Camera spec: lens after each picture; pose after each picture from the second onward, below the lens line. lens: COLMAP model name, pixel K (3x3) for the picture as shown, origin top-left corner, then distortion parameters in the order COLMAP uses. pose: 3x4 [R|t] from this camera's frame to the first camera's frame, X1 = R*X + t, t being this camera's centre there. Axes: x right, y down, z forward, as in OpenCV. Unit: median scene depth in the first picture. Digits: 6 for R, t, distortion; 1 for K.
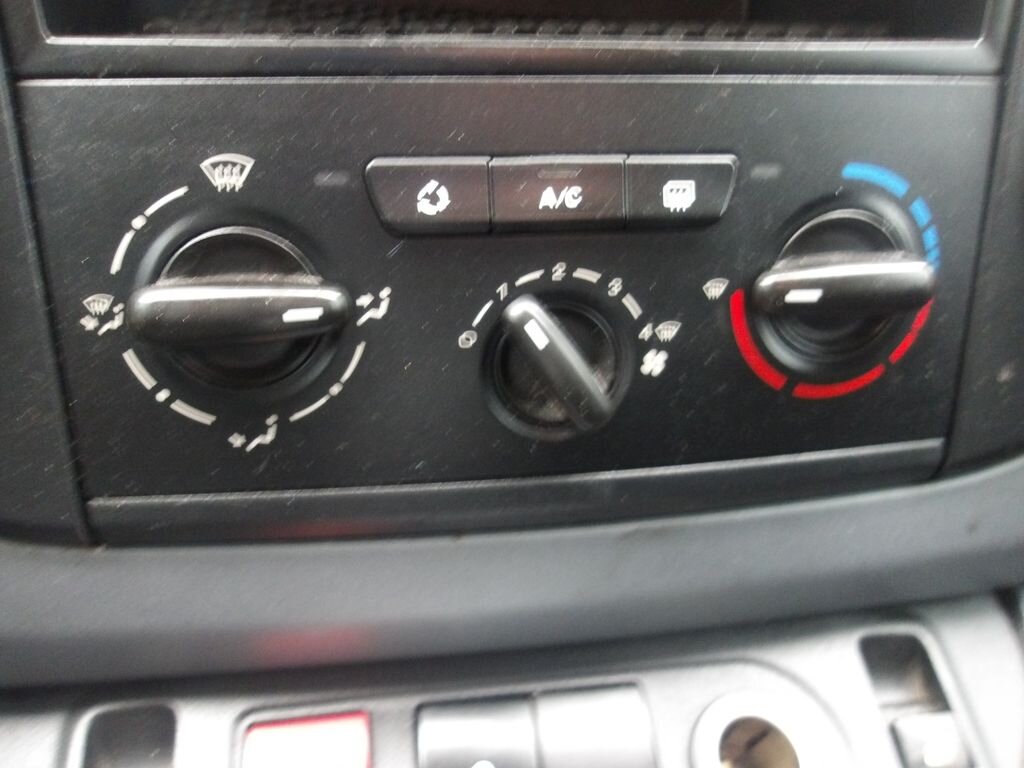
lens RADIAL K [[820.5, 0, 512.0], [0, 820.5, 384.0], [0, 0, 1]] dist [0.012645, 0.008276]
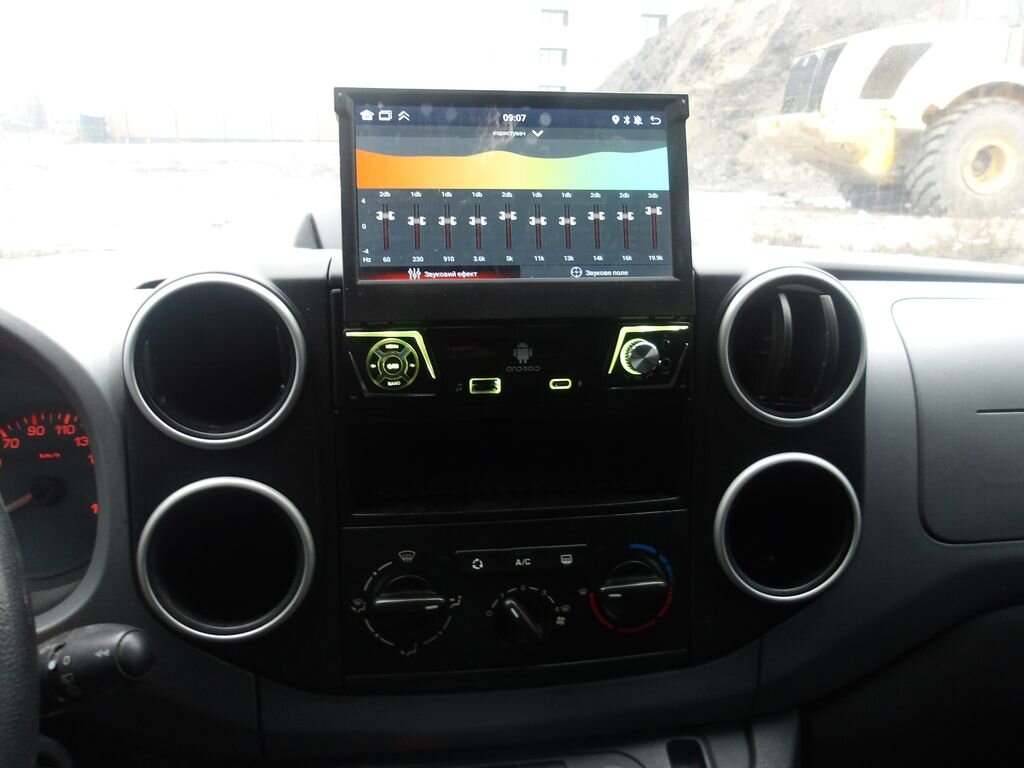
lens RADIAL K [[820.5, 0, 512.0], [0, 820.5, 384.0], [0, 0, 1]] dist [0.012645, 0.008276]
pose [[0.999936, -0.003008, -0.010936, 0.052446], [0.000835, 0.981100, -0.193498, -0.273674], [0.011311, 0.193477, 0.981040, -1.808596]]
